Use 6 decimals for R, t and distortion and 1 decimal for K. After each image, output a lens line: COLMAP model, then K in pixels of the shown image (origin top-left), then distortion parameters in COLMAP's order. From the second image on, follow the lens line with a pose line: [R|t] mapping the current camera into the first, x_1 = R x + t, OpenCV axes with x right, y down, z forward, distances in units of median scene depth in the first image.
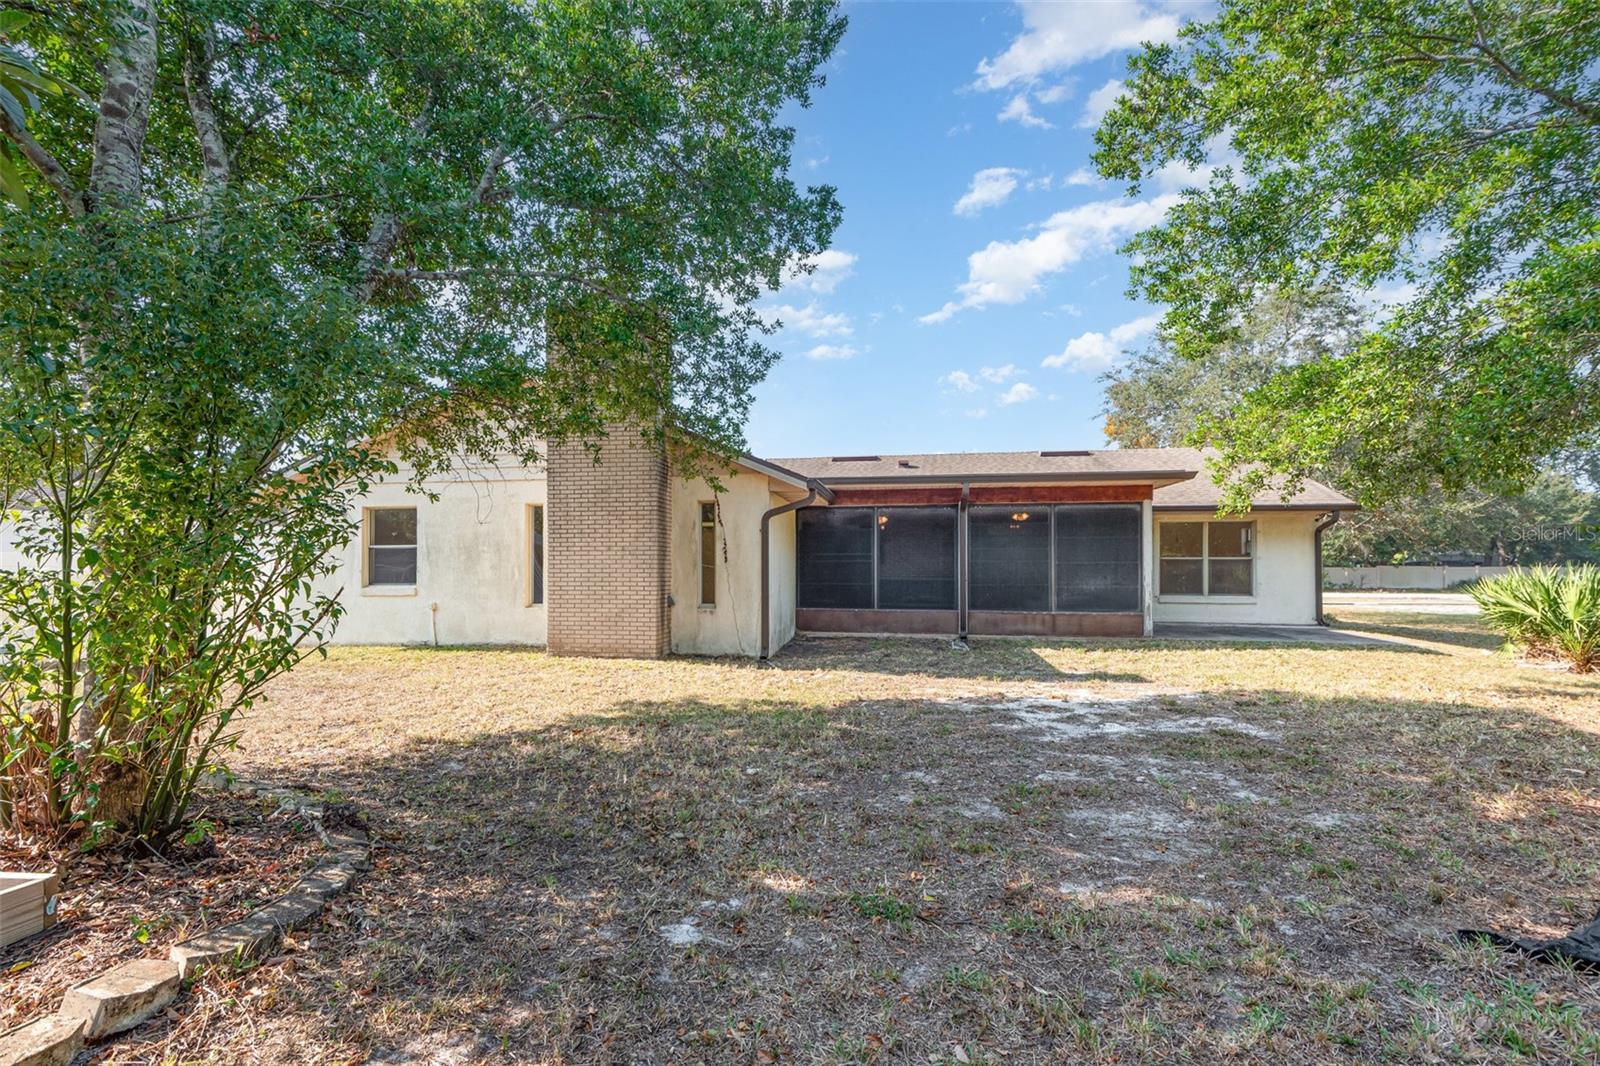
lens RADIAL K [[719.1, 0, 803.7], [0, 719.1, 537.9], [0, 0, 1]] dist [0.025498, -0.000707]
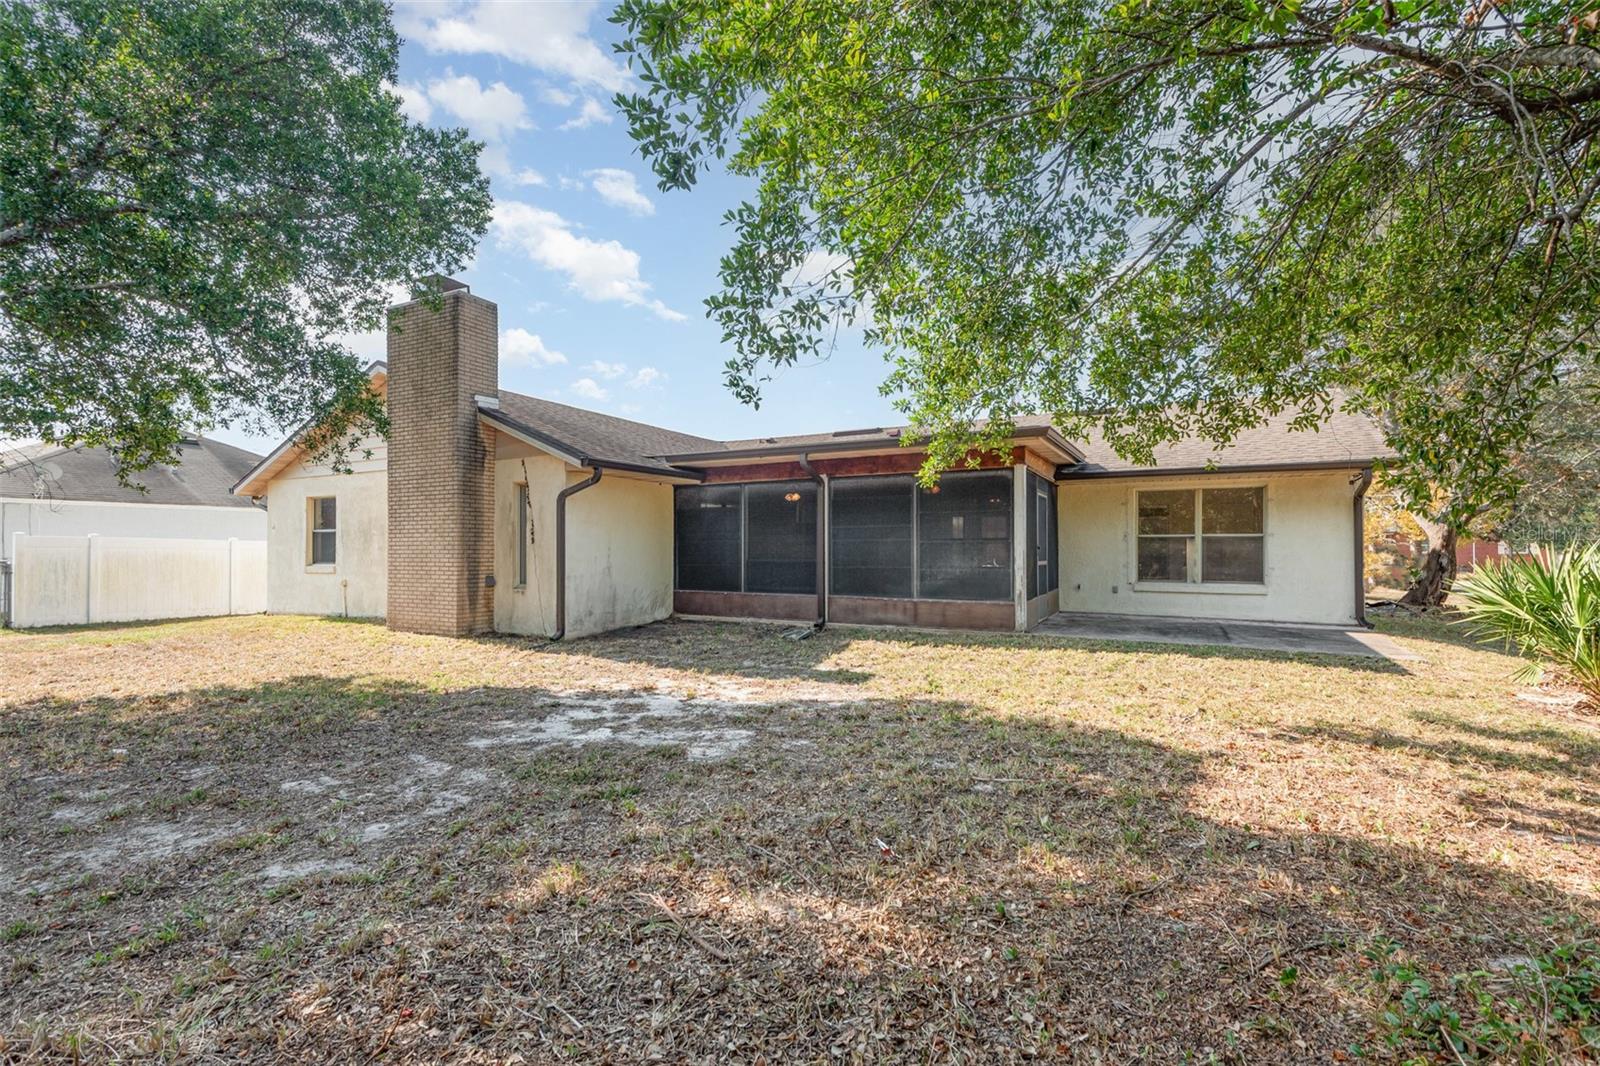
lens RADIAL K [[719.1, 0, 803.7], [0, 719.1, 537.9], [0, 0, 1]] dist [0.025498, -0.000707]
pose [[0.945022, -0.006103, -0.326949, 0.538551], [0.015507, 0.999537, 0.026164, 0.005431], [0.326638, -0.029795, 0.944680, 0.157891]]
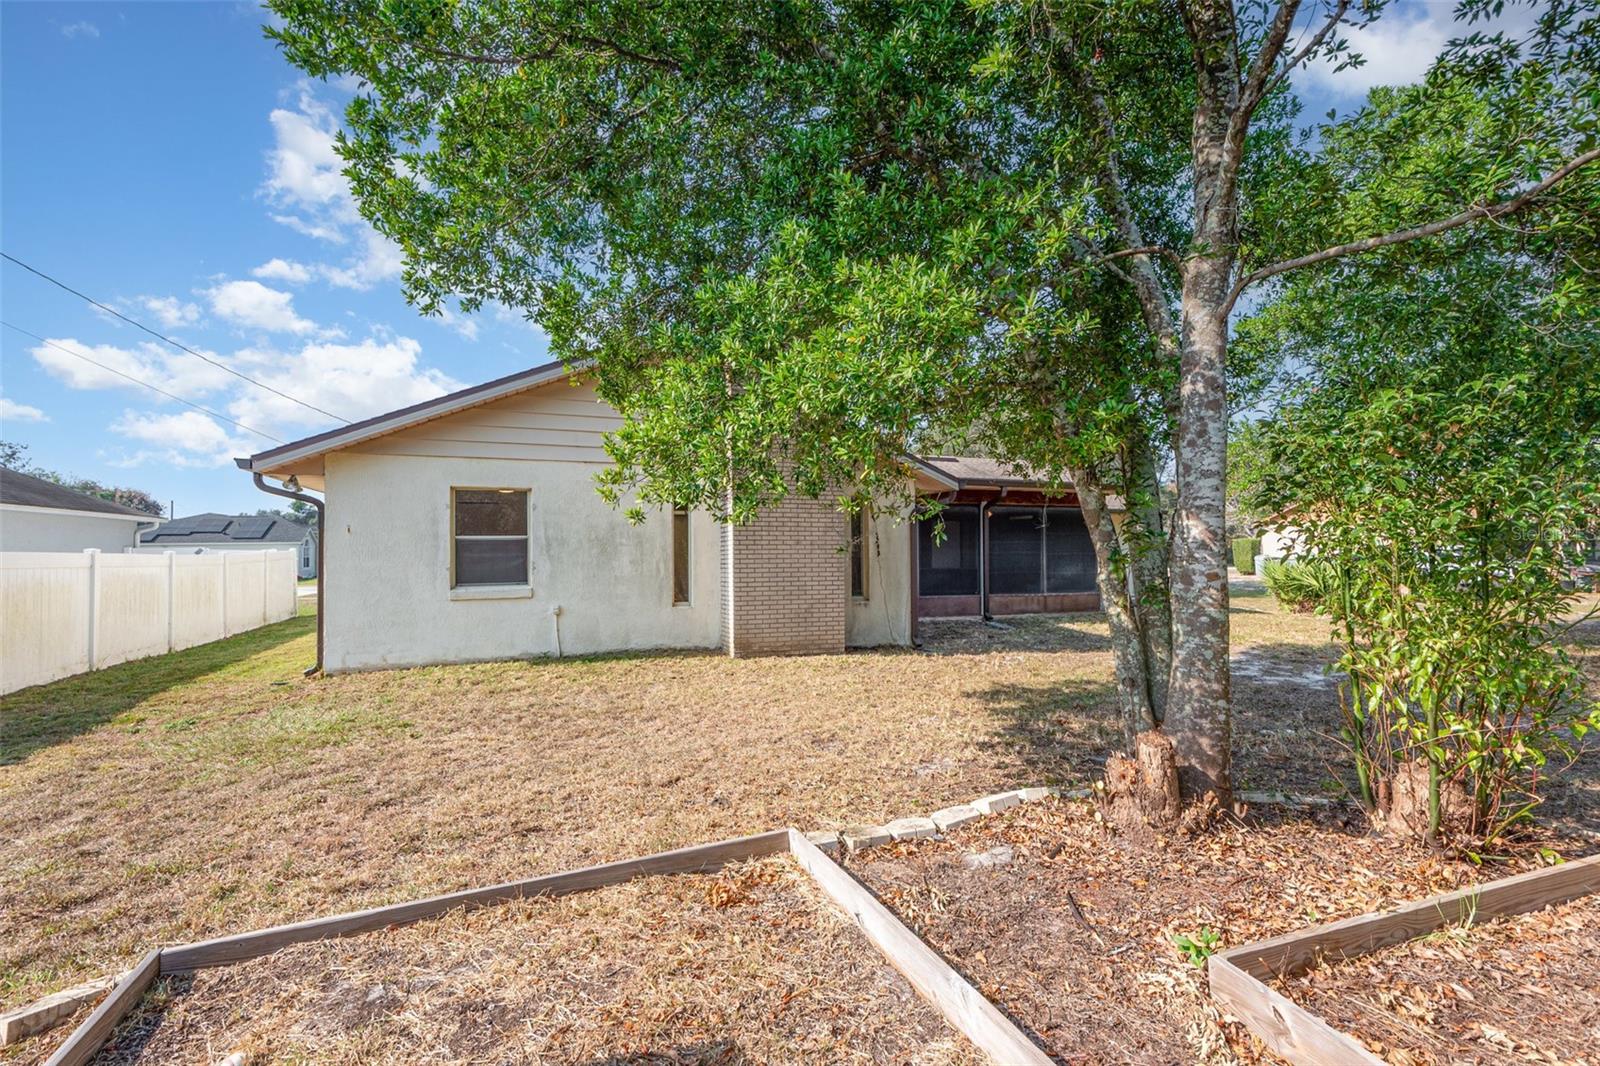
lens RADIAL K [[719.1, 0, 803.7], [0, 719.1, 537.9], [0, 0, 1]] dist [0.025498, -0.000707]
pose [[0.875373, 0.006179, 0.483408, -0.654488], [-0.017471, 0.999669, 0.018861, -0.009051], [-0.483132, -0.024956, 0.875192, 0.134073]]
